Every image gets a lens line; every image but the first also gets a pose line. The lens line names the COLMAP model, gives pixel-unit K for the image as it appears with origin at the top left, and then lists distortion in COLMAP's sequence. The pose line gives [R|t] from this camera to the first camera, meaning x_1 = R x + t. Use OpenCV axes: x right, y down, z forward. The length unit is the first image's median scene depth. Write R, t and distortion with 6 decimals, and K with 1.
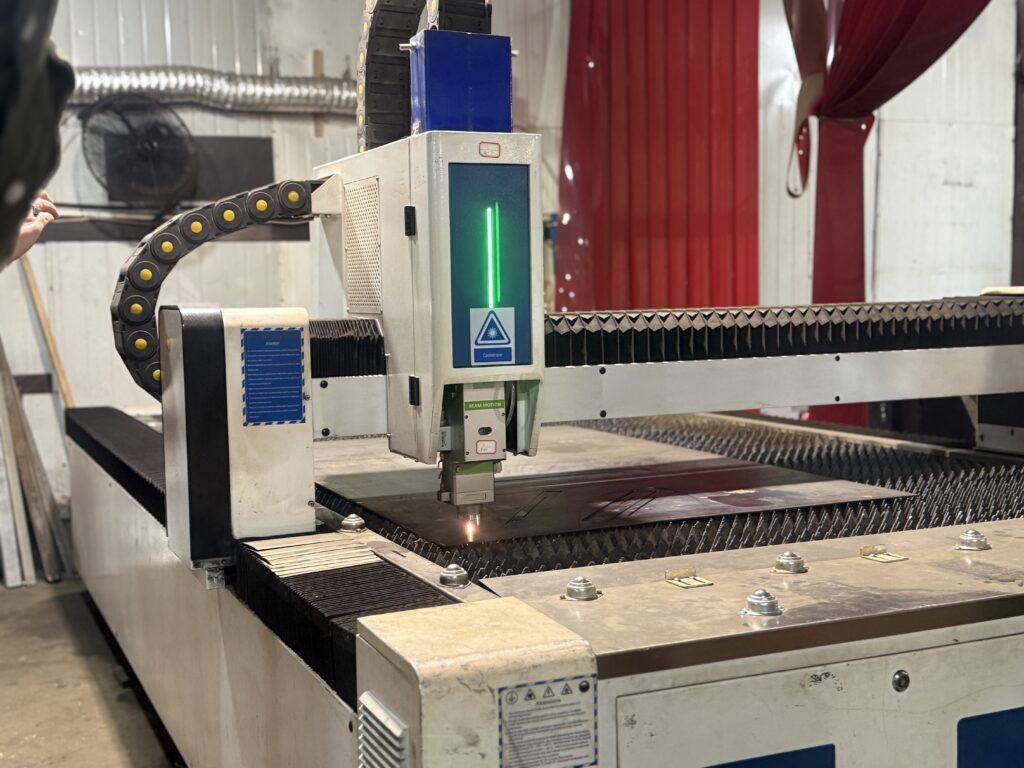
lens RADIAL K [[1338.4, 0, 512.0], [0, 1338.4, 384.0], [0, 0, 1]] dist [0.399566, -0.941581]
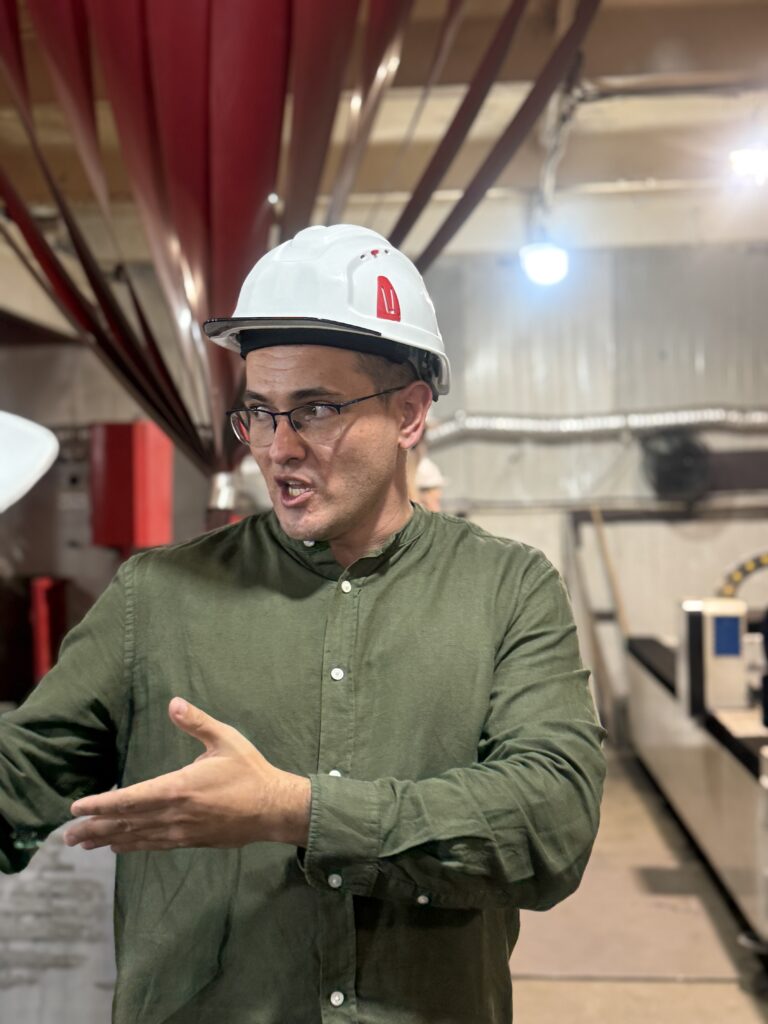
lens RADIAL K [[1338.4, 0, 384.0], [0, 1338.4, 512.0], [0, 0, 1]] dist [0.399566, -0.941581]
pose [[0.887546, 0.002915, -0.460710, 0.038695], [-0.031591, 0.998012, -0.054544, -0.007841], [0.459635, 0.062964, 0.885873, -0.135488]]
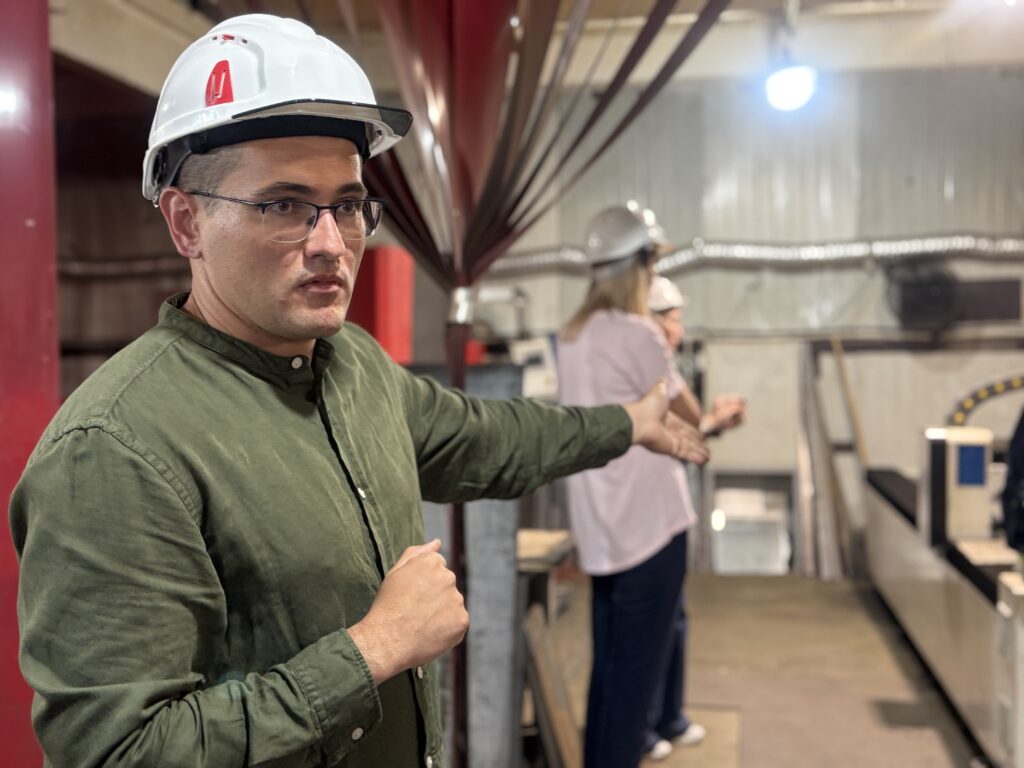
lens RADIAL K [[1338.4, 0, 512.0], [0, 1338.4, 384.0], [0, 0, 1]] dist [0.399566, -0.941581]
pose [[0.847306, 0.026974, -0.530420, 0.041744], [-0.045315, 0.998739, -0.021597, -0.006239], [0.529169, 0.042335, 0.847460, -0.139826]]
